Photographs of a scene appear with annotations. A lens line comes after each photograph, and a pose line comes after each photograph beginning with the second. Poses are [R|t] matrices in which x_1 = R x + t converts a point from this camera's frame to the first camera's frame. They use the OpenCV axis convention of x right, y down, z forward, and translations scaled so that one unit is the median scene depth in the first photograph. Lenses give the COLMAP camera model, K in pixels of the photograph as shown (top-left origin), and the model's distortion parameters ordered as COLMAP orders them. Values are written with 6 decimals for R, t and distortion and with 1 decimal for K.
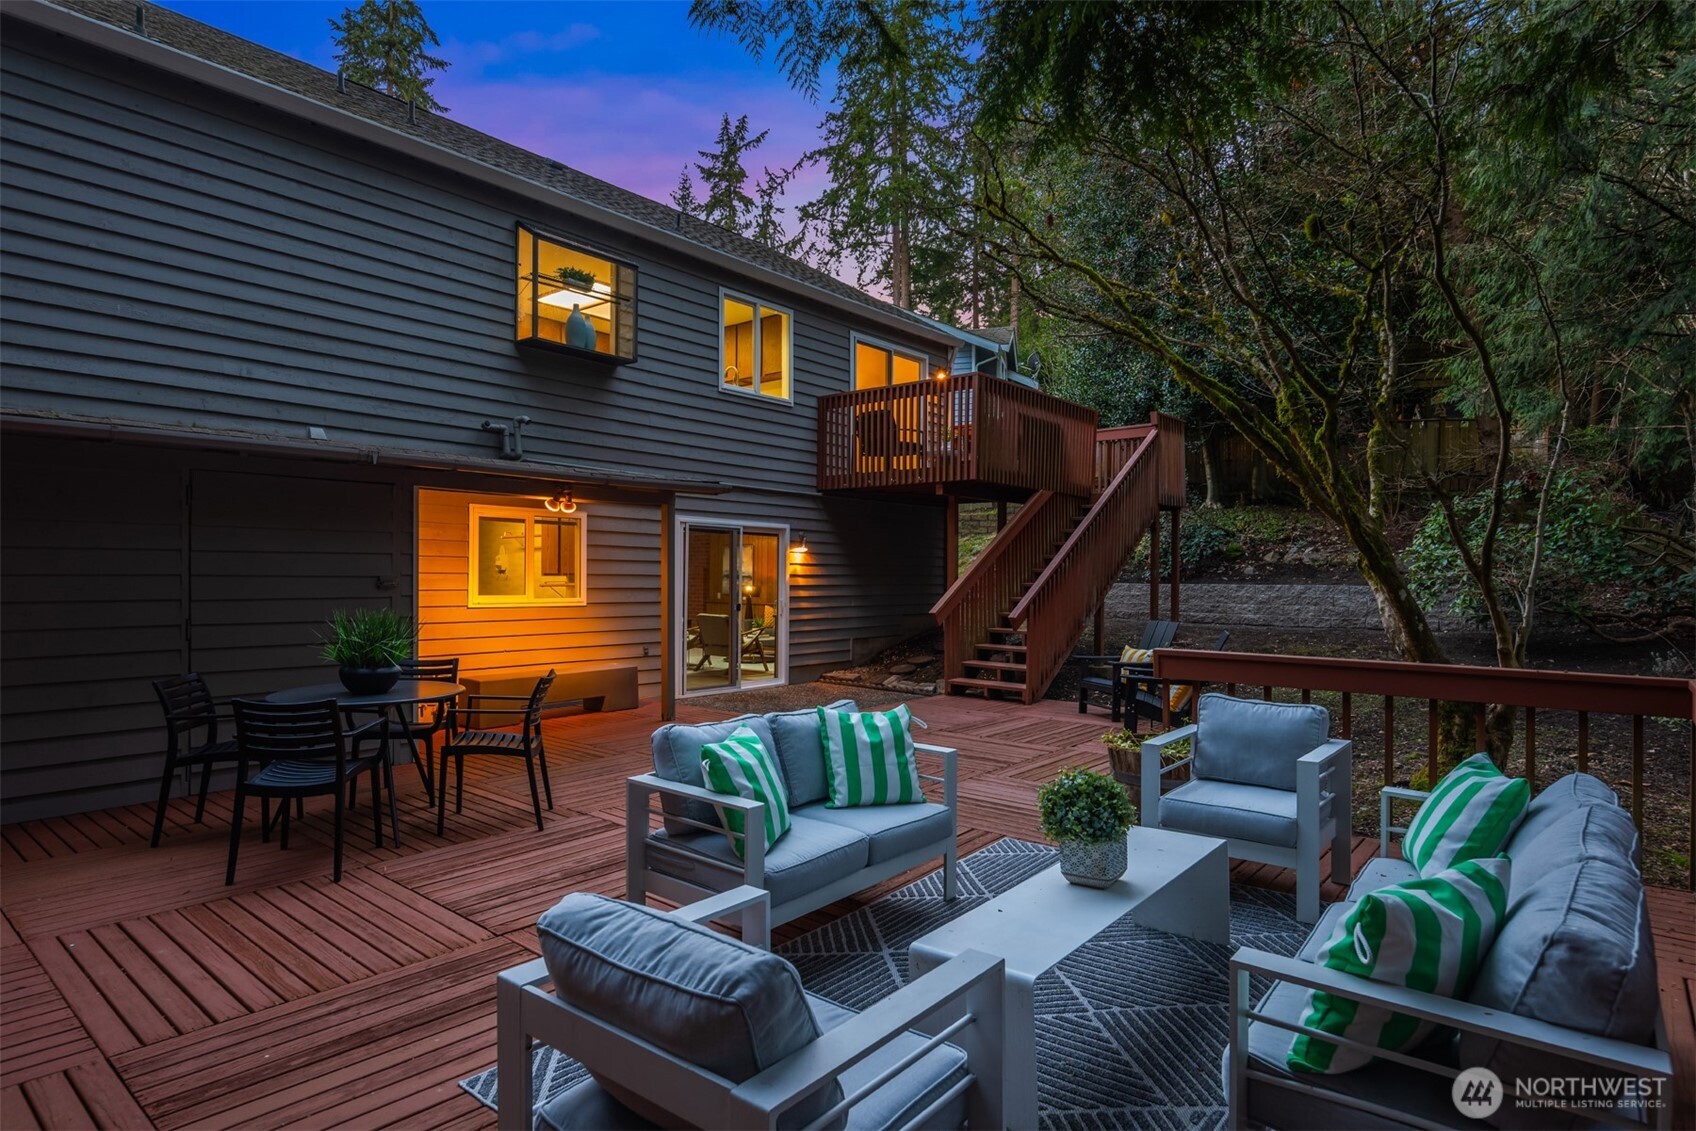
lens RADIAL K [[916.3, 0, 848.0], [0, 916.3, 565.5], [0, 0, 1]] dist [0.001641, 0.000846]
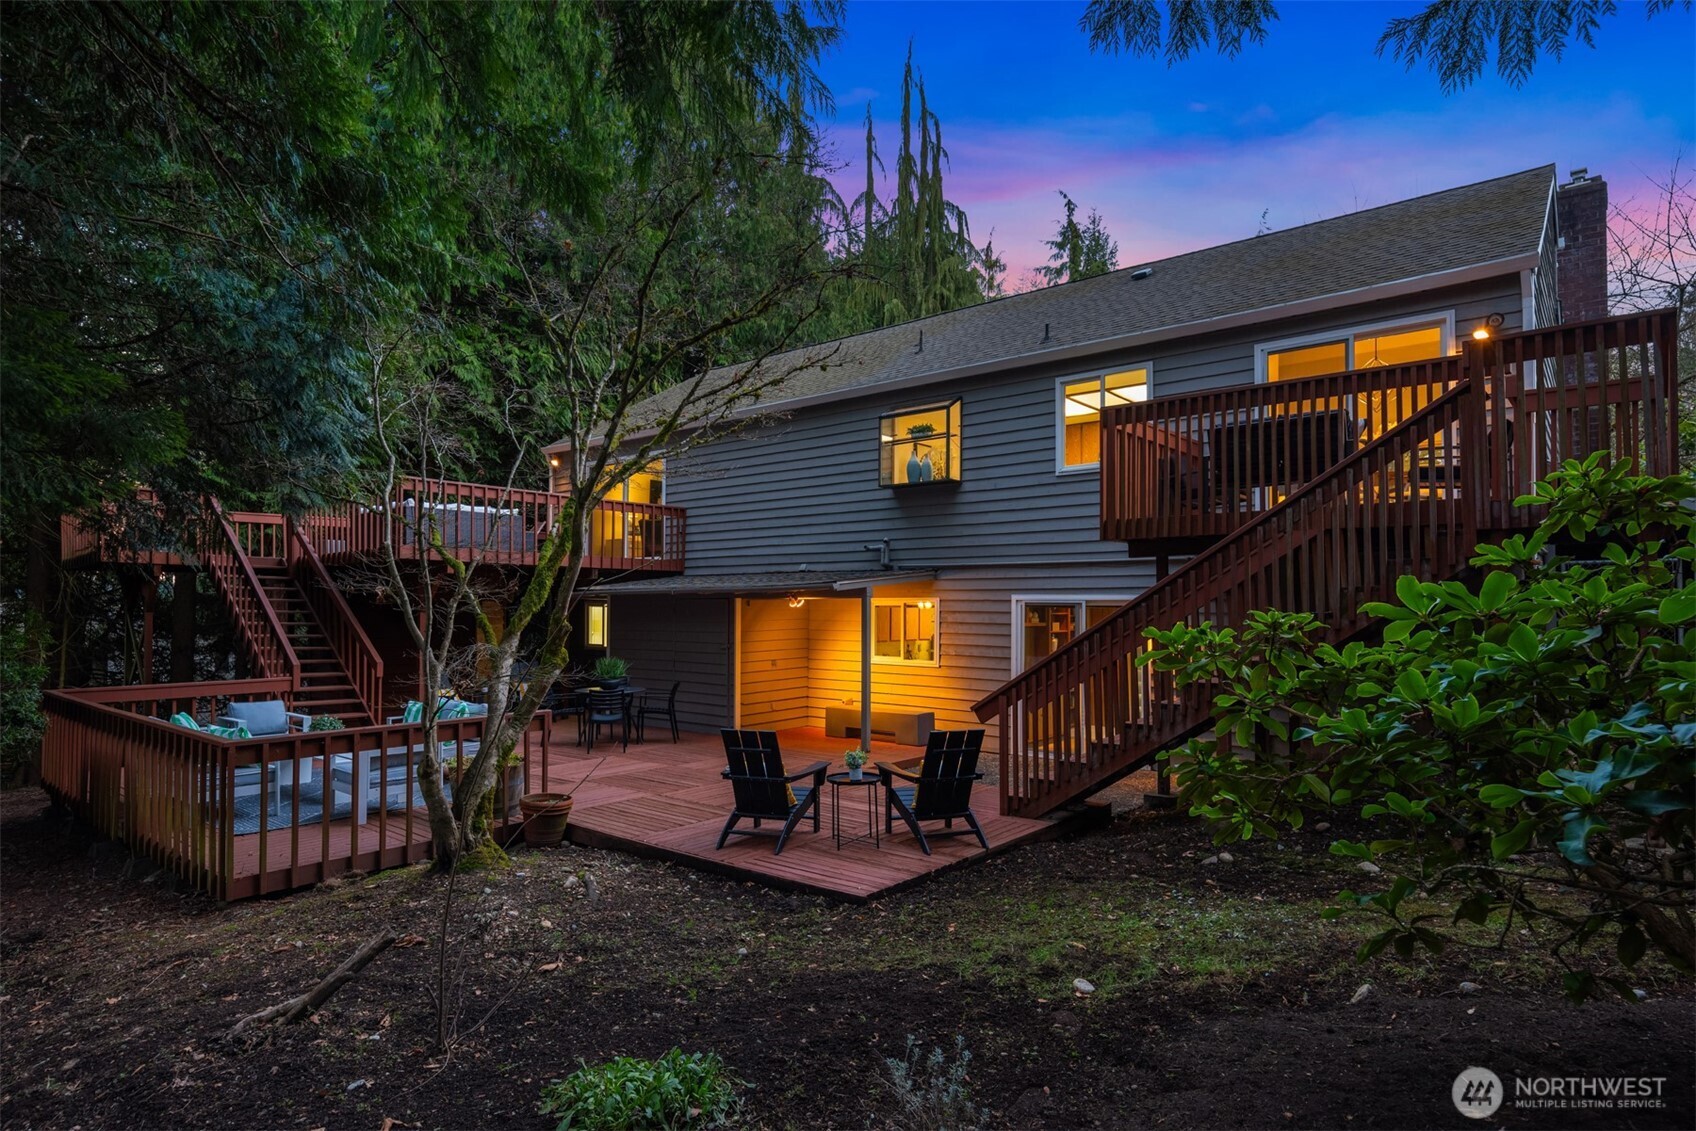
lens RADIAL K [[916.3, 0, 848.0], [0, 916.3, 565.5], [0, 0, 1]] dist [0.001641, 0.000846]
pose [[-0.000626, -0.055733, -0.998446, 1.074740], [0.005557, 0.998430, -0.055736, -0.031829], [0.999984, -0.005583, -0.000315, 0.877090]]
